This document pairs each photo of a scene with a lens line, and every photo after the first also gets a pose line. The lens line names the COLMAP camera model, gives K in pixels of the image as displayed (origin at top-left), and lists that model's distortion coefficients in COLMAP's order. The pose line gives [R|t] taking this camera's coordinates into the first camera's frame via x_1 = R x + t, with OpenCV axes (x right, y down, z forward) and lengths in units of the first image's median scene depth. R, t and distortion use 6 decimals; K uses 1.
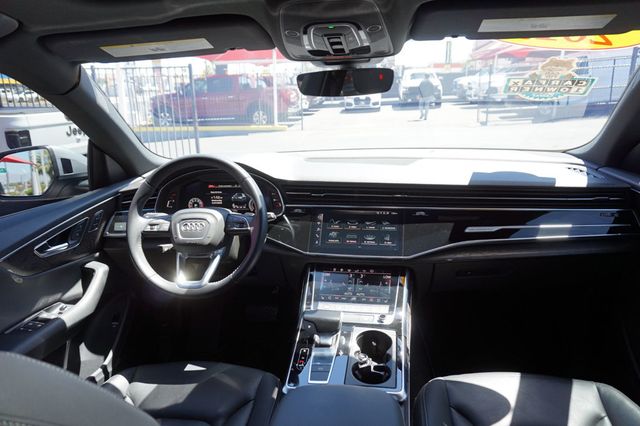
lens RADIAL K [[444.6, 0, 314.4], [0, 444.6, 215.3], [0, 0, 1]] dist [-0.031671, 0.029253]
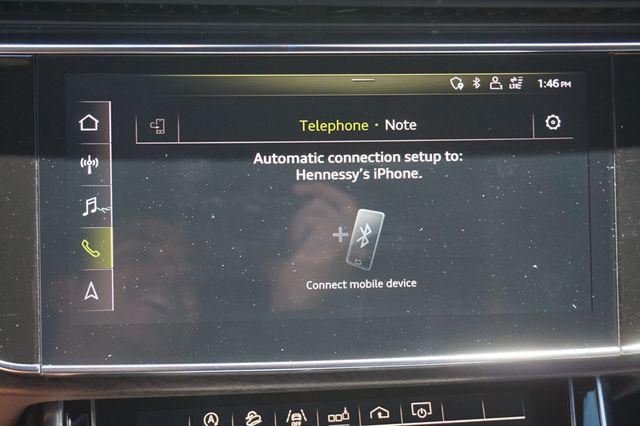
lens RADIAL K [[849.5, 0, 319.5], [0, 849.5, 212.4], [0, 0, 1]] dist [0.020449, 0.000000]
pose [[0.950484, -0.109285, 0.290925, -0.002025], [0.020047, 0.955741, 0.293524, -0.053840], [-0.310127, -0.273158, 0.910608, 0.726346]]
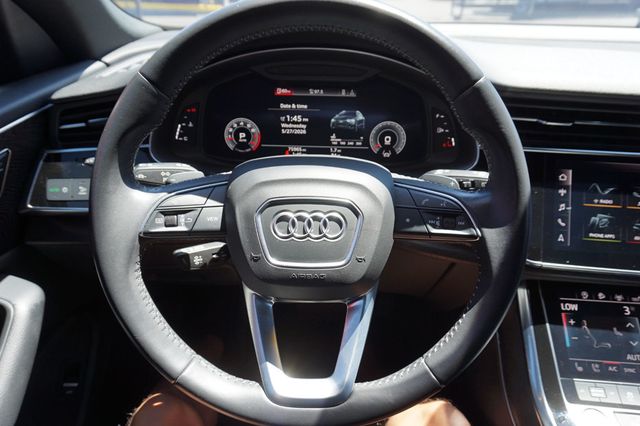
lens RADIAL K [[444.6, 0, 323.7], [0, 444.6, 211.9], [0, 0, 1]] dist [-0.031671, 0.029253]
pose [[0.990350, -0.006611, 0.138431, -0.287348], [-0.023667, 0.976122, 0.215932, -0.052060], [-0.136553, -0.217124, 0.966545, 0.638230]]
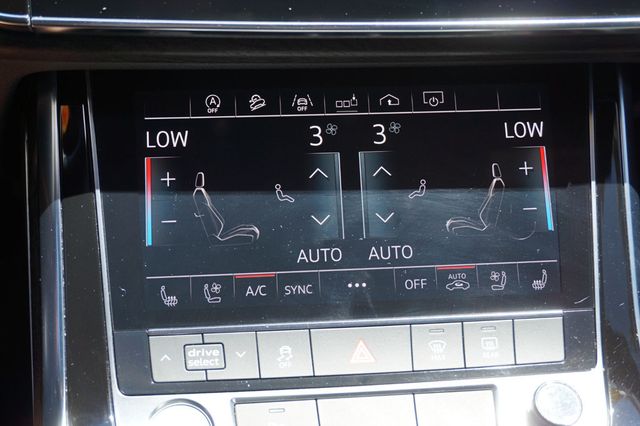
lens RADIAL K [[849.5, 0, 317.0], [0, 849.5, 216.3], [0, 0, 1]] dist [0.020449, 0.000000]
pose [[0.949516, -0.143888, 0.278776, -0.012216], [0.000240, 0.888949, 0.458006, 0.015451], [-0.313719, -0.434817, 0.844106, 0.722352]]
